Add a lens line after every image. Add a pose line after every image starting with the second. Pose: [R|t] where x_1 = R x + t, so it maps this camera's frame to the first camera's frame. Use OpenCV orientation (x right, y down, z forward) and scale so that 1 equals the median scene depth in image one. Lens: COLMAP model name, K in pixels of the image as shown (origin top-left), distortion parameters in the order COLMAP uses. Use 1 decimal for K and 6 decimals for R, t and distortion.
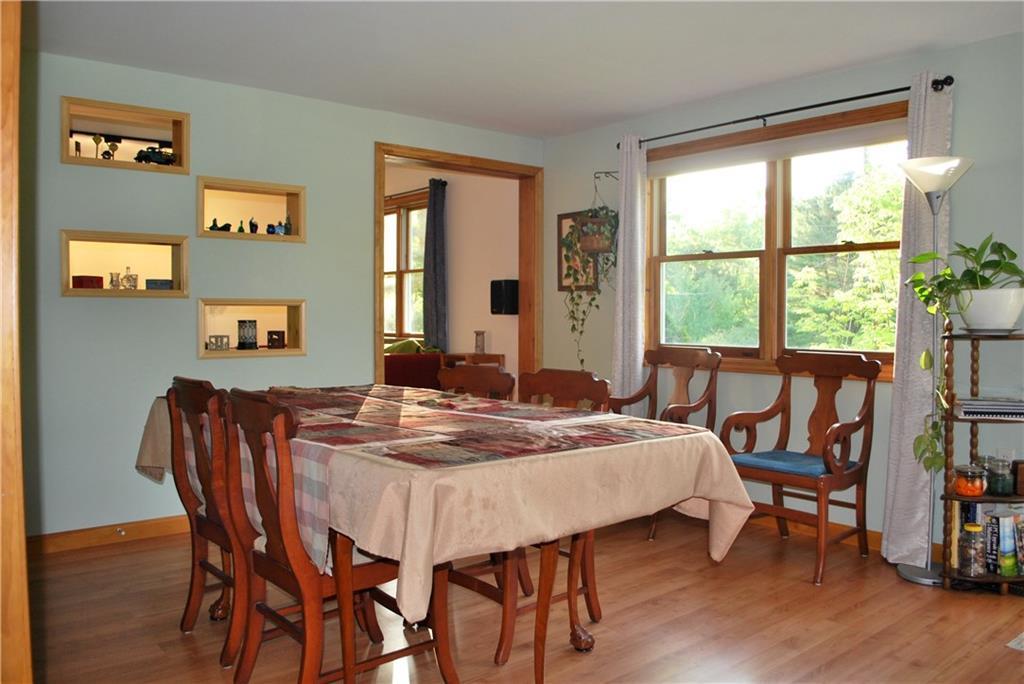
lens RADIAL K [[822.2, 0, 512.0], [0, 822.2, 342.0], [0, 0, 1]] dist [-0.005296, -0.005331]
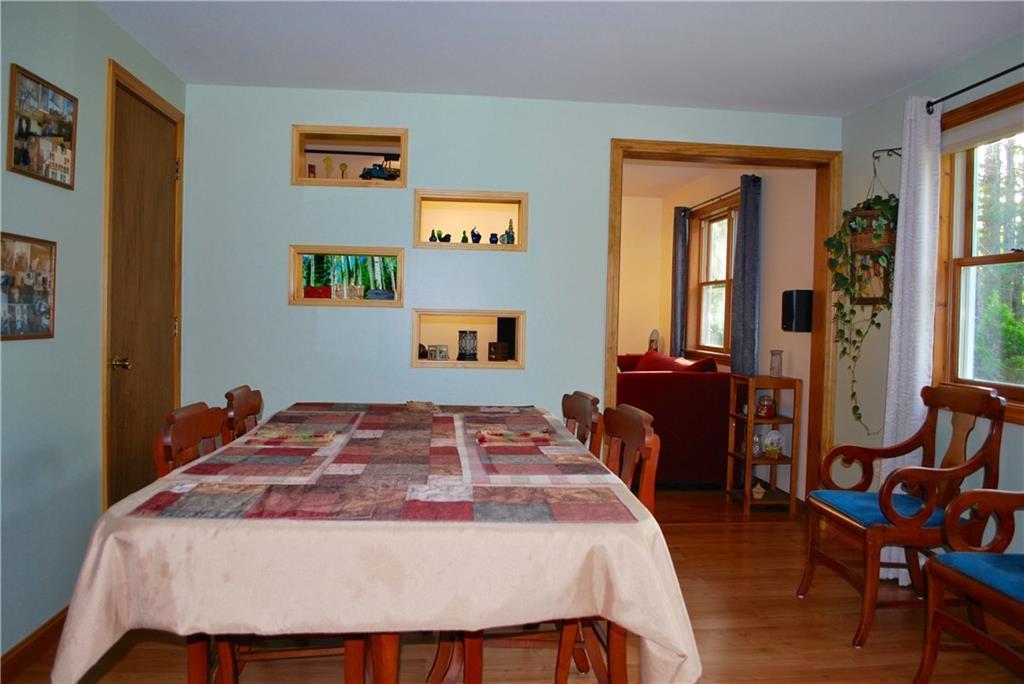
lens RADIAL K [[822.2, 0, 512.0], [0, 822.2, 342.0], [0, 0, 1]] dist [-0.005296, -0.005331]
pose [[0.846502, 0.033952, -0.531301, 0.234464], [-0.040012, 0.999199, 0.000103, -0.014358], [0.530879, 0.021172, 0.847183, 0.176011]]
